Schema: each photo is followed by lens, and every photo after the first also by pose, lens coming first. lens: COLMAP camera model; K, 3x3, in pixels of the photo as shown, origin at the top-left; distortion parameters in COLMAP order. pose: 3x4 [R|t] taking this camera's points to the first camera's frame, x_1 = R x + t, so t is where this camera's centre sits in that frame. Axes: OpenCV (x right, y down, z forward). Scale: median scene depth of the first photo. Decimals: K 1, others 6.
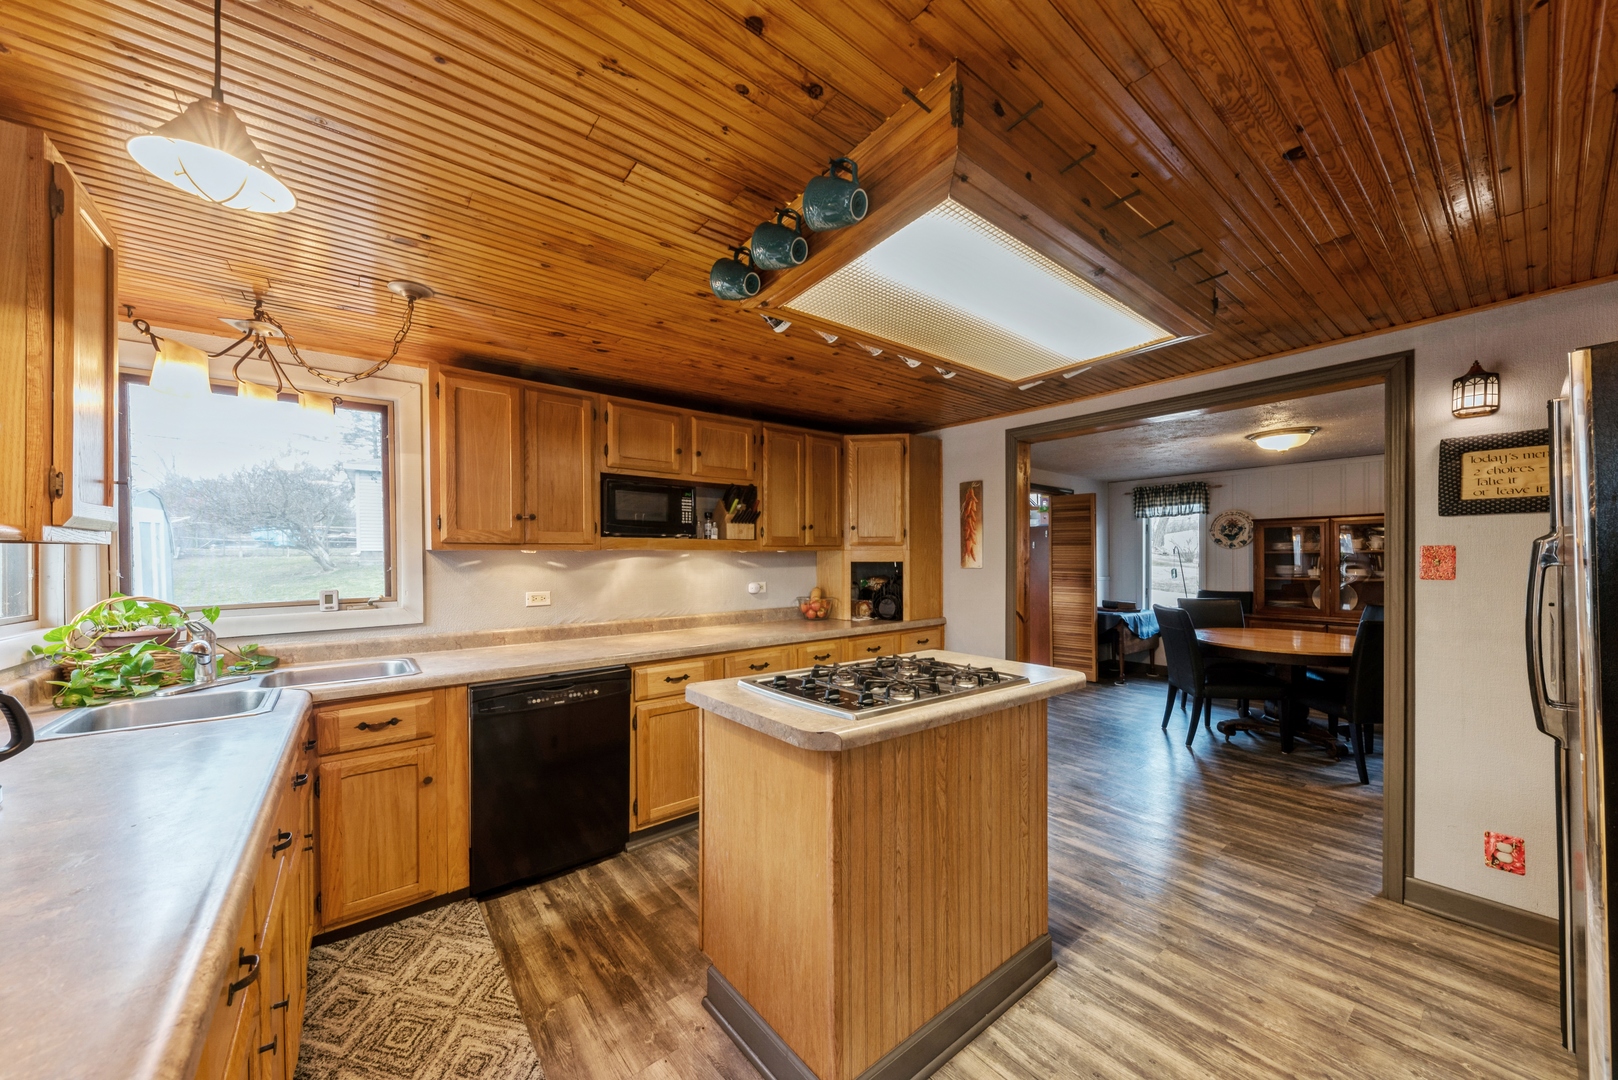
lens RADIAL K [[579.8, 0, 810.0], [0, 579.8, 556.5], [0, 0, 1]] dist [0.000777, 0.000028]
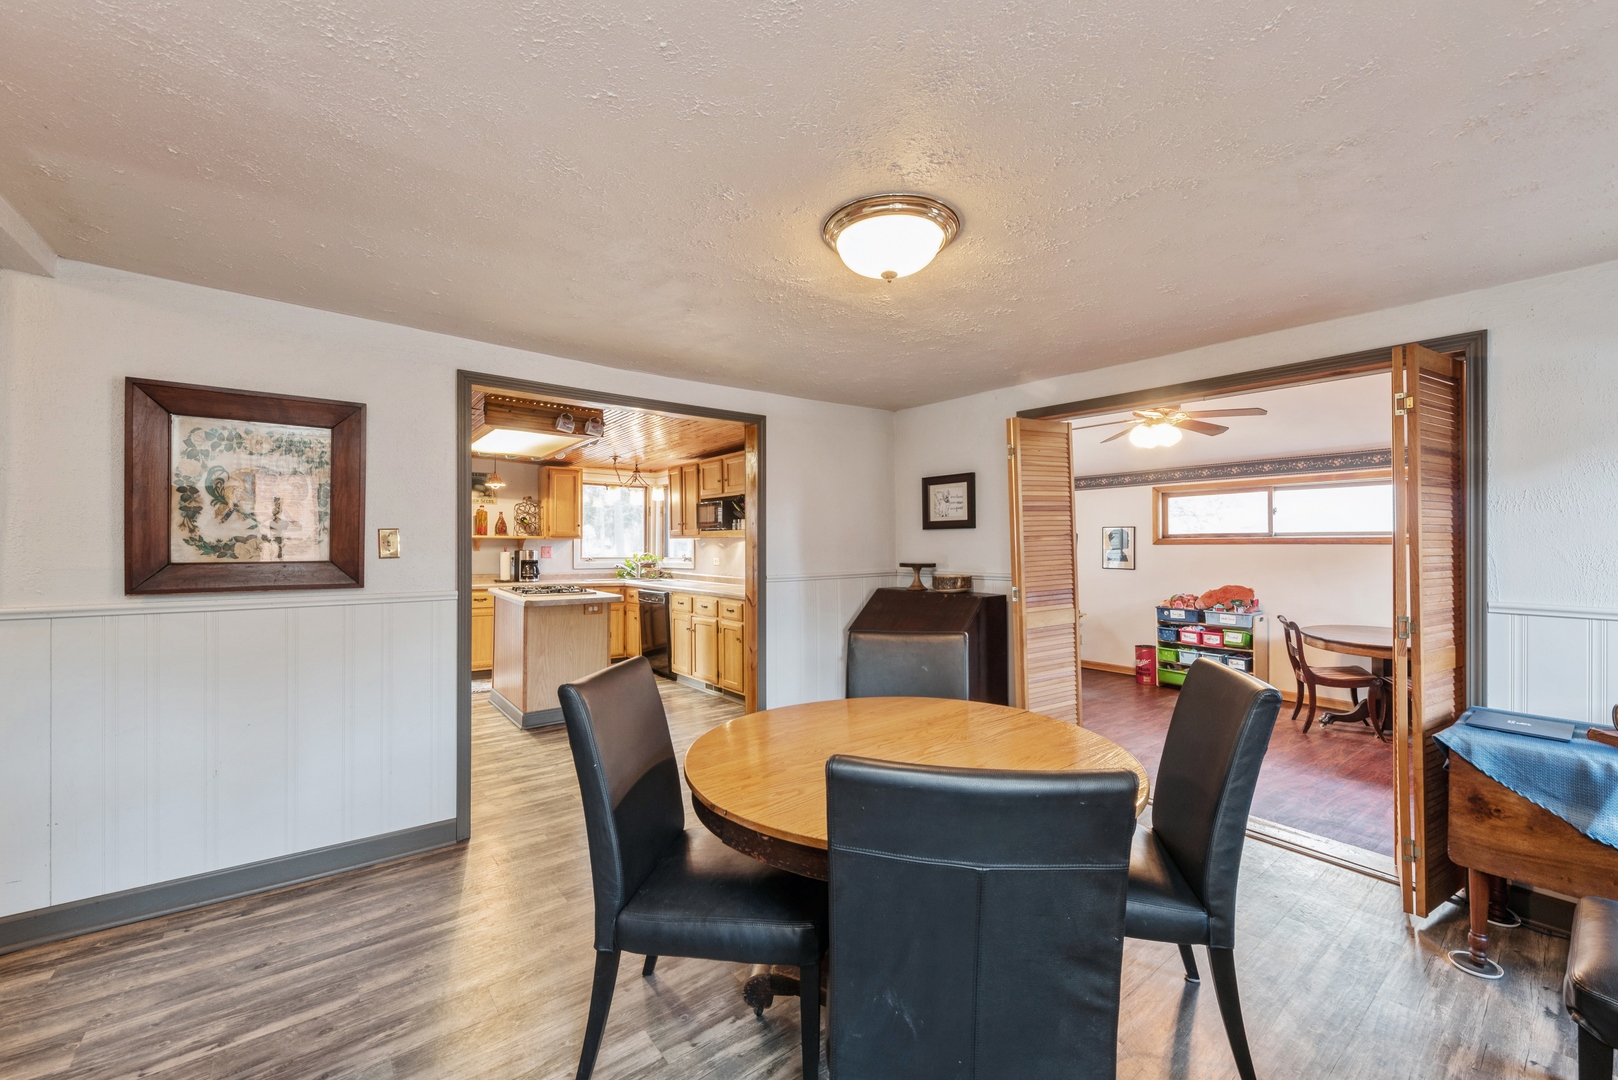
lens RADIAL K [[635.6, 0, 809.0], [0, 635.6, 540.0], [0, 0, 1]] dist [-0.000757, -0.000089]
pose [[-0.010748, 0.004689, -0.999931, 1.927066], [0.002838, 0.999985, 0.004659, -0.010325], [0.999938, -0.002788, -0.010761, 1.451380]]
